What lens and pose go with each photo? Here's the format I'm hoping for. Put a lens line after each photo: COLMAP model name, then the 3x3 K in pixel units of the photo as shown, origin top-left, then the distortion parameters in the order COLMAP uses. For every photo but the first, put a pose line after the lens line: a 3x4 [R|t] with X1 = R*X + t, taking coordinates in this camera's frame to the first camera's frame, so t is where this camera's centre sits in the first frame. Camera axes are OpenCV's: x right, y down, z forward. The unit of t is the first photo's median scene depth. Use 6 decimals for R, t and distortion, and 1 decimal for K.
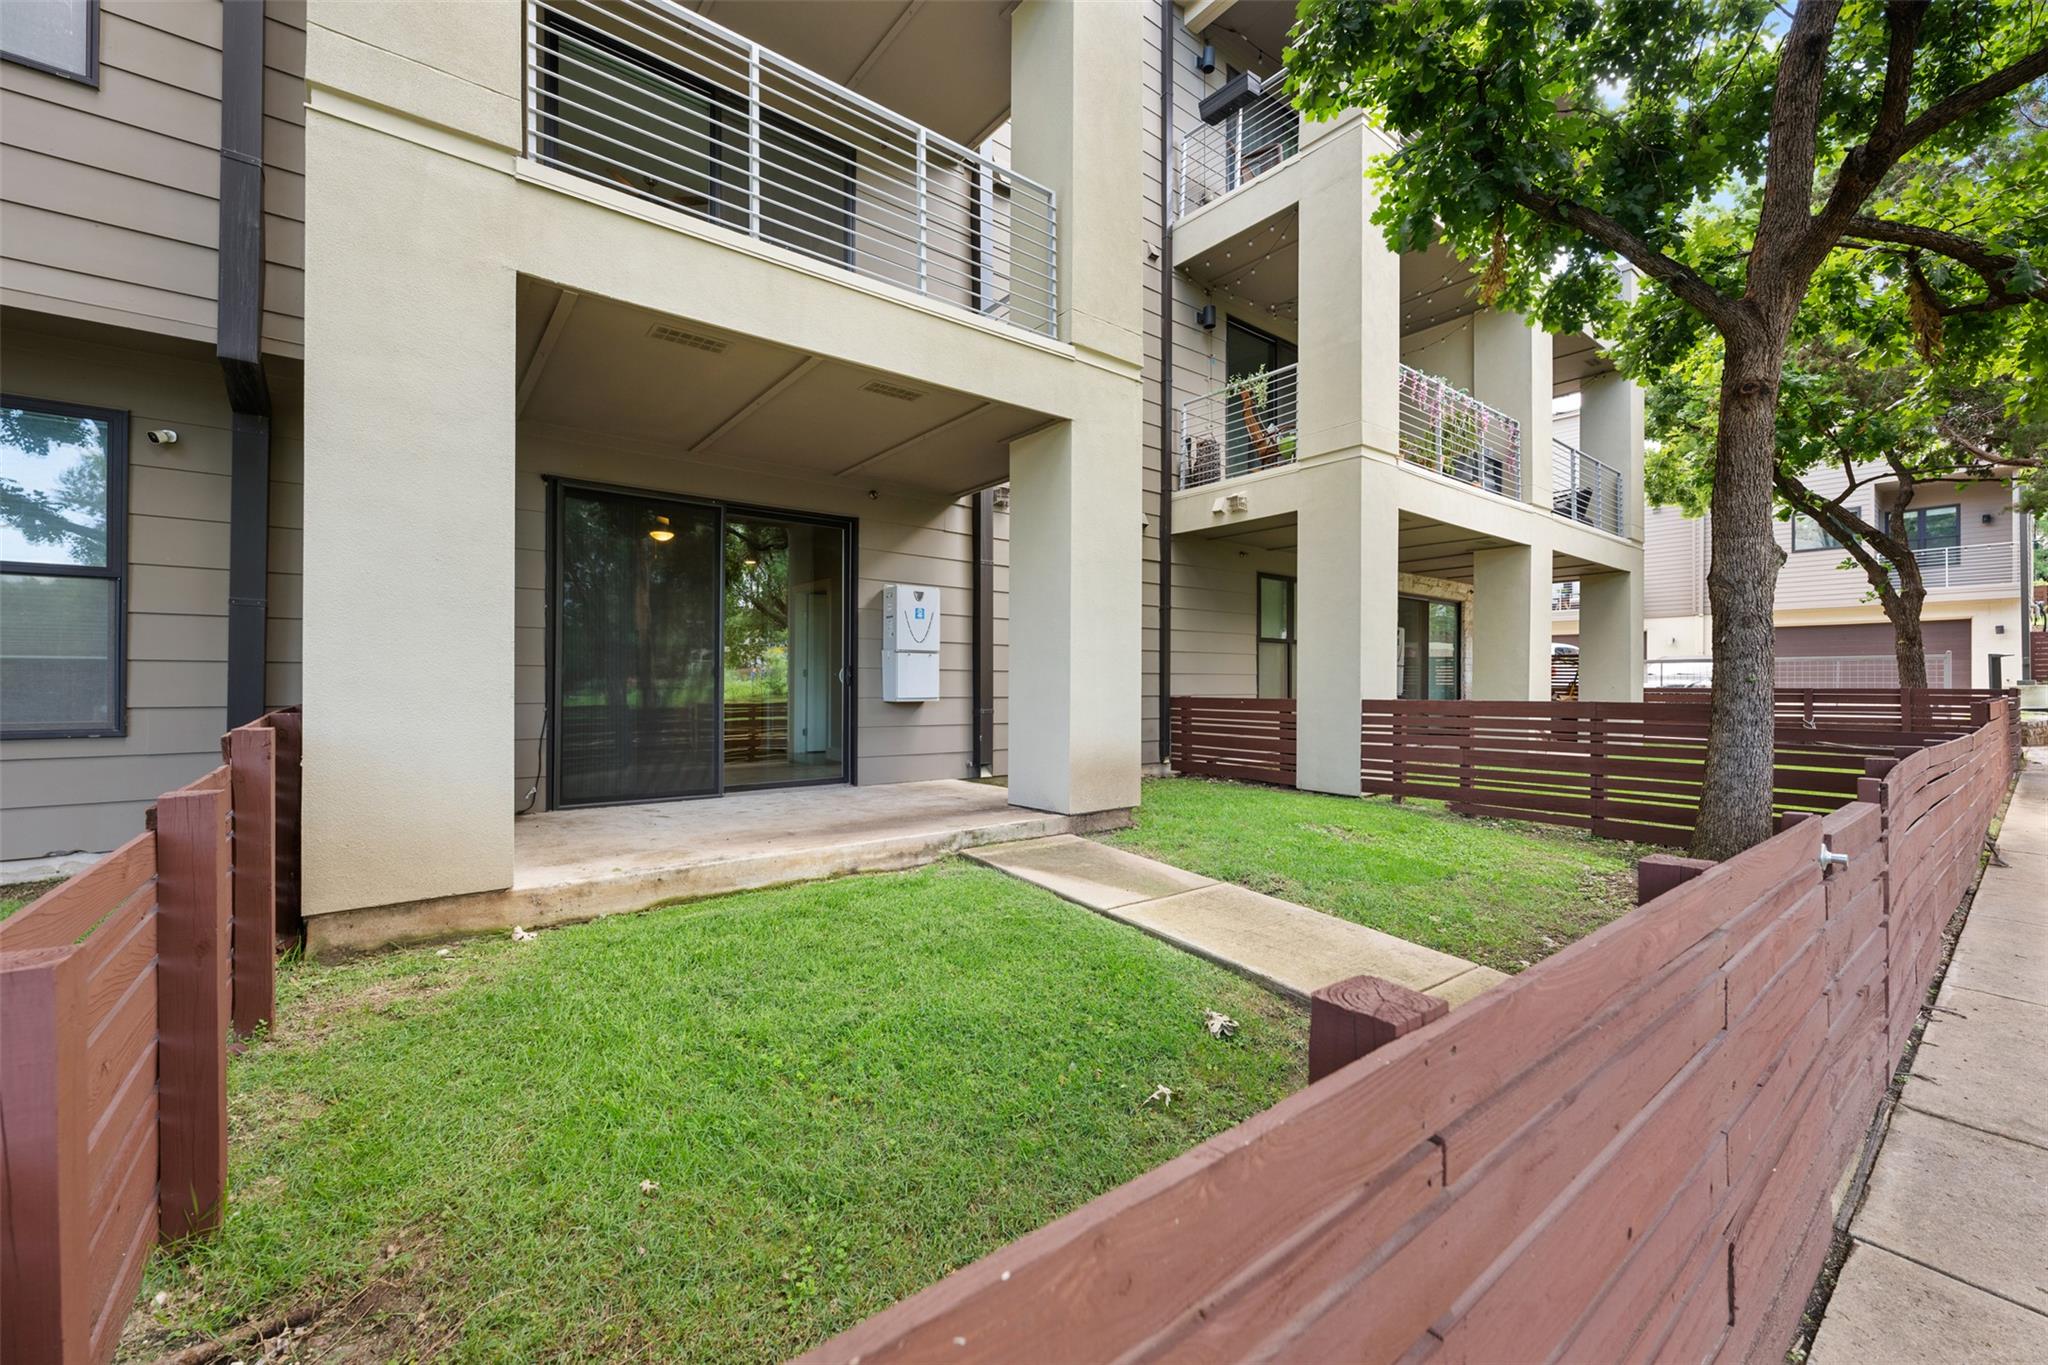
lens RADIAL K [[813.3, 0, 1018.5], [0, 813.3, 688.3], [0, 0, 1]] dist [-0.001584, 0.001422]
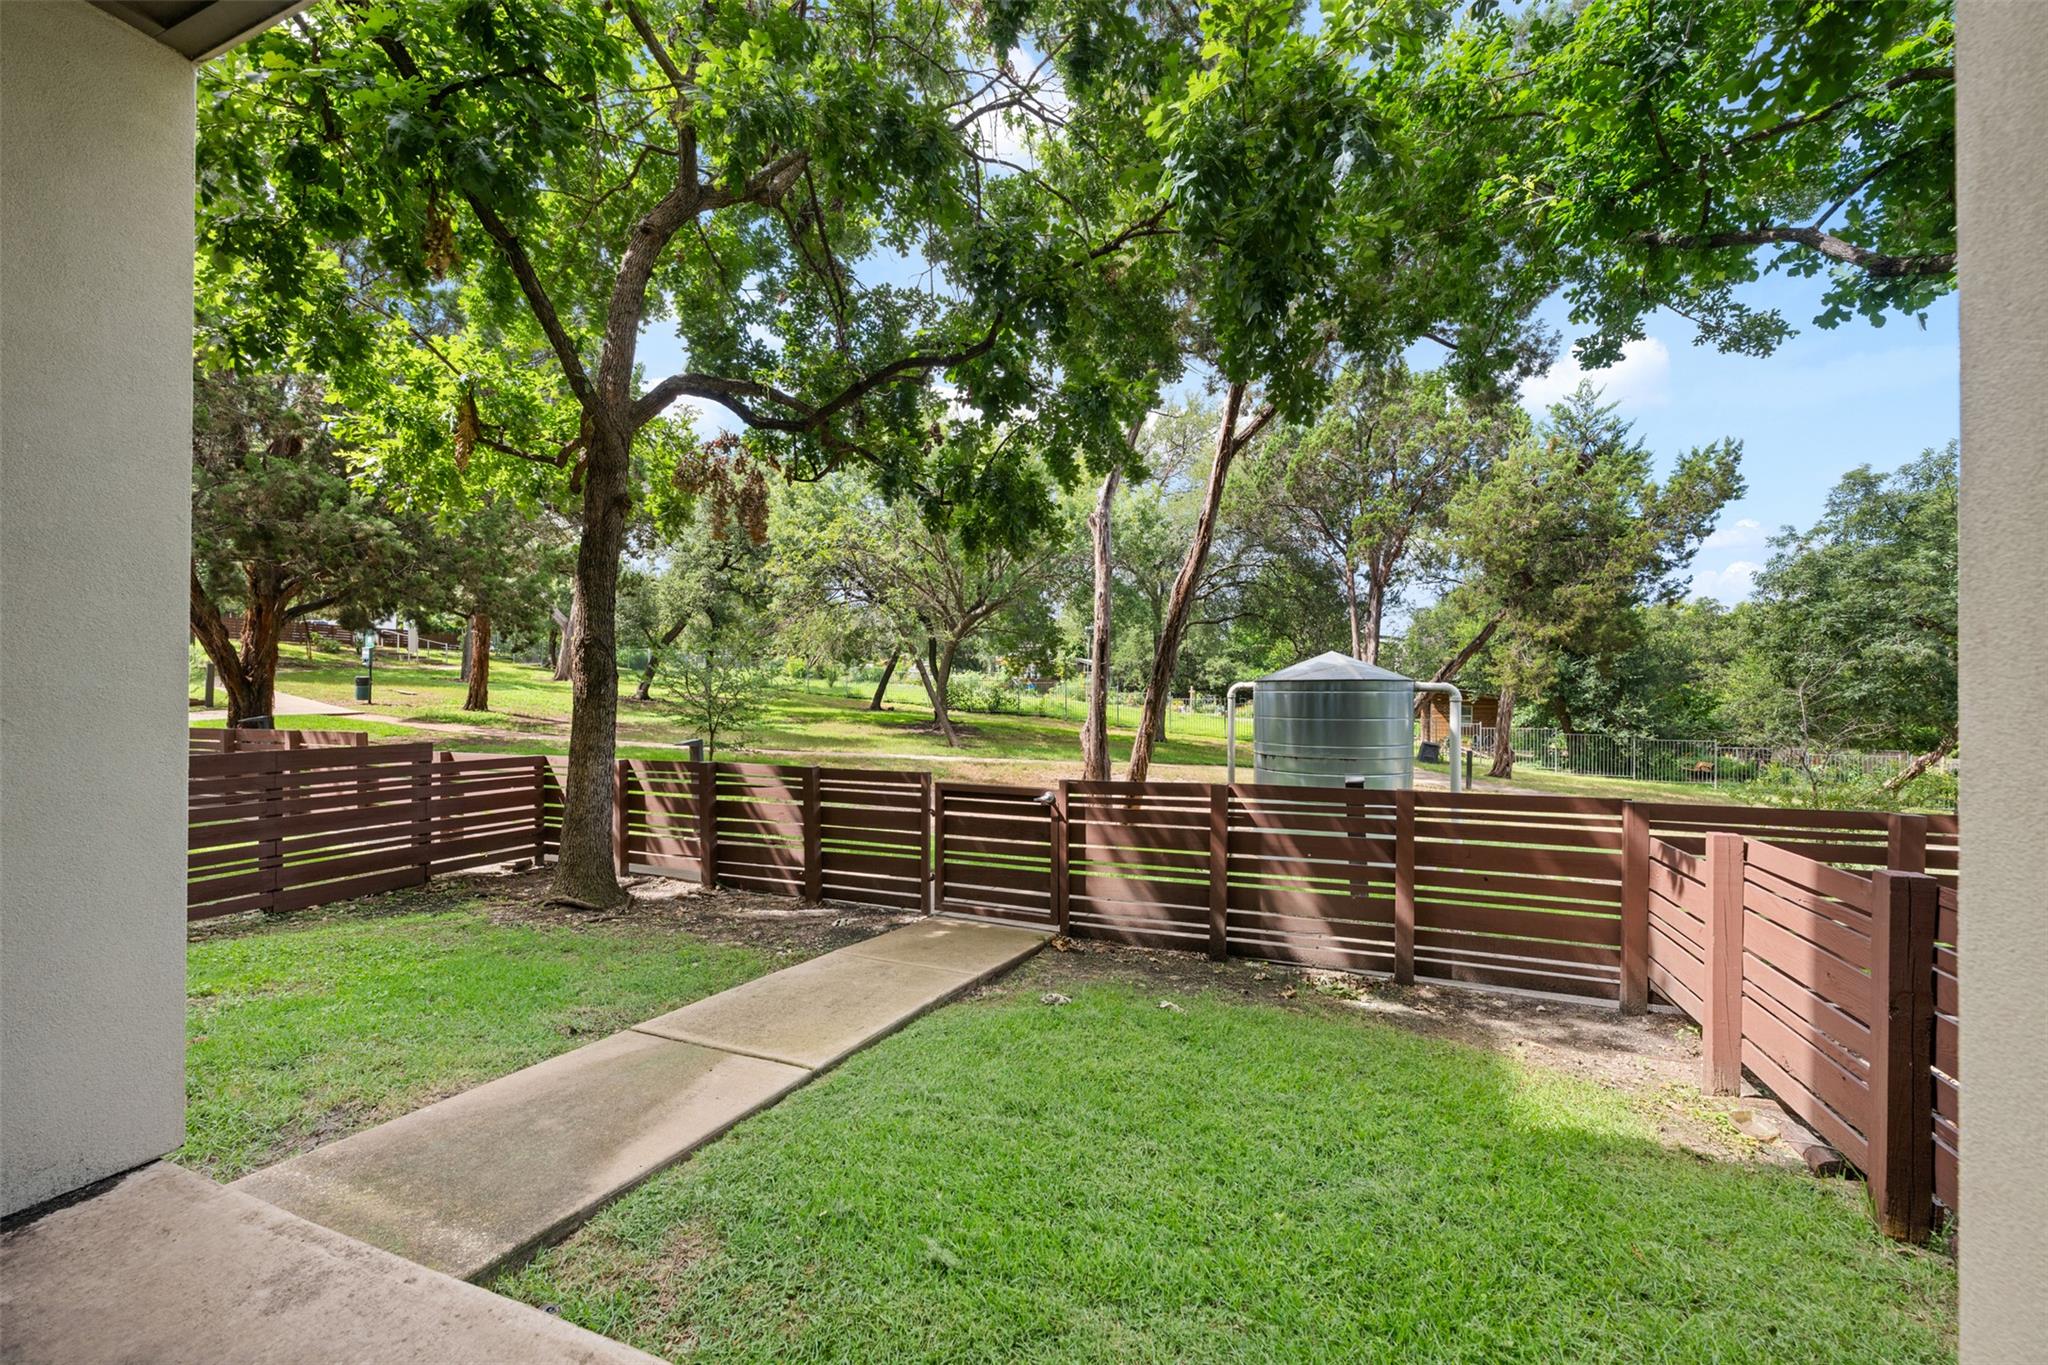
lens RADIAL K [[813.3, 0, 1020.2], [0, 813.3, 688.6], [0, 0, 1]] dist [-0.001584, 0.001422]
pose [[-0.494956, 0.003075, 0.868912, -0.458285], [-0.000768, 0.999992, -0.003976, -0.047224], [-0.868918, -0.002635, -0.494950, 0.898991]]
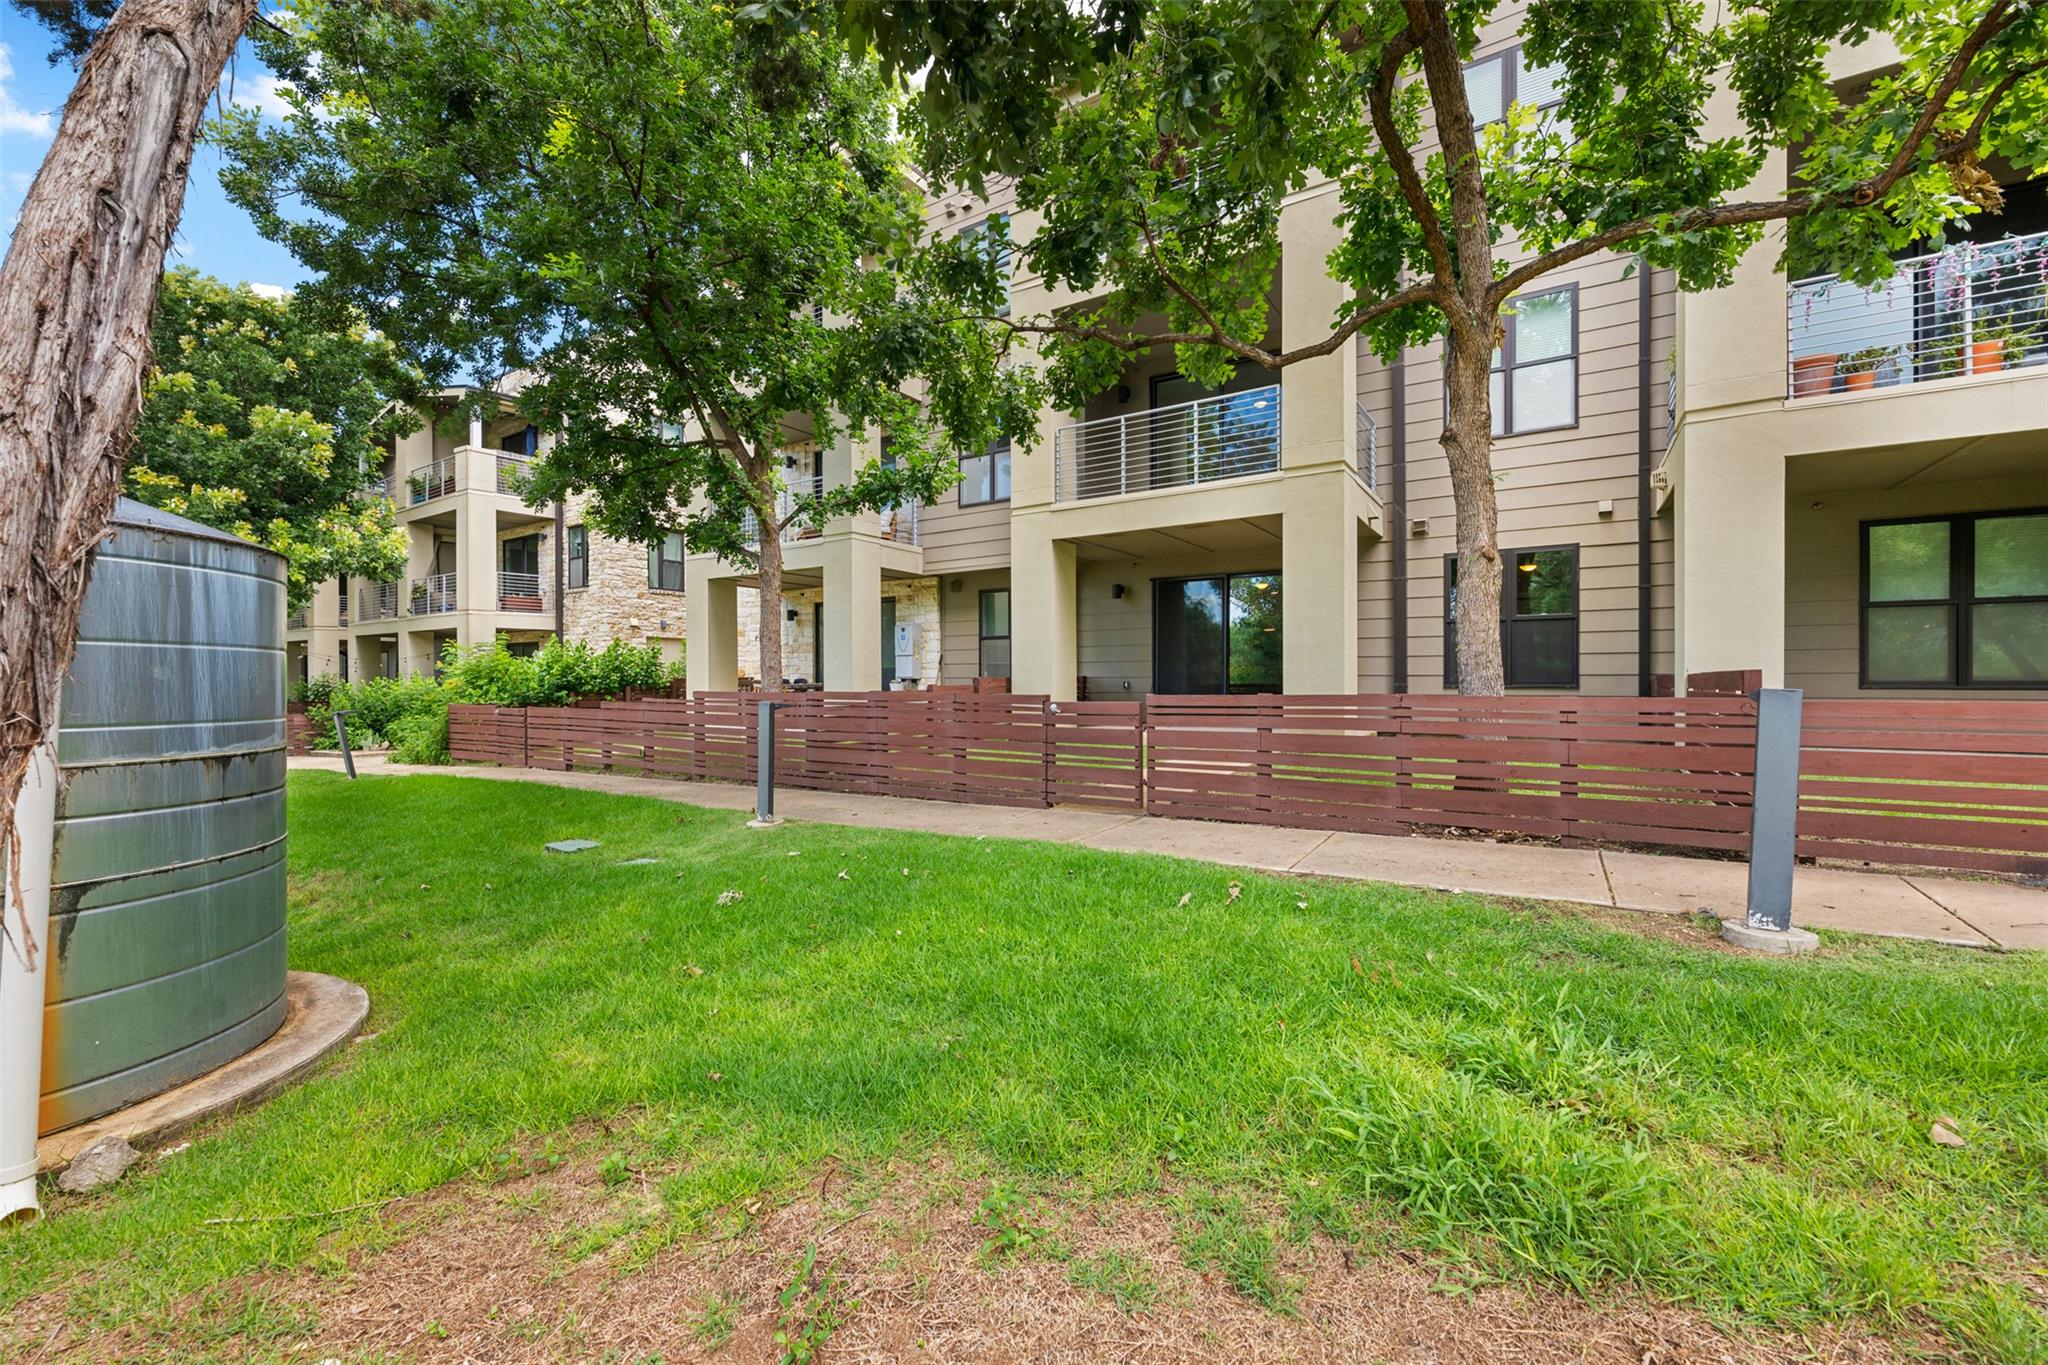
lens RADIAL K [[813.3, 0, 1022.6], [0, 813.3, 682.1], [0, 0, 1]] dist [-0.001584, 0.001422]
pose [[0.316960, -0.001484, -0.948438, 1.605592], [-0.001860, 0.999996, -0.002186, 0.040567], [0.948437, 0.002457, 0.316956, -0.080793]]
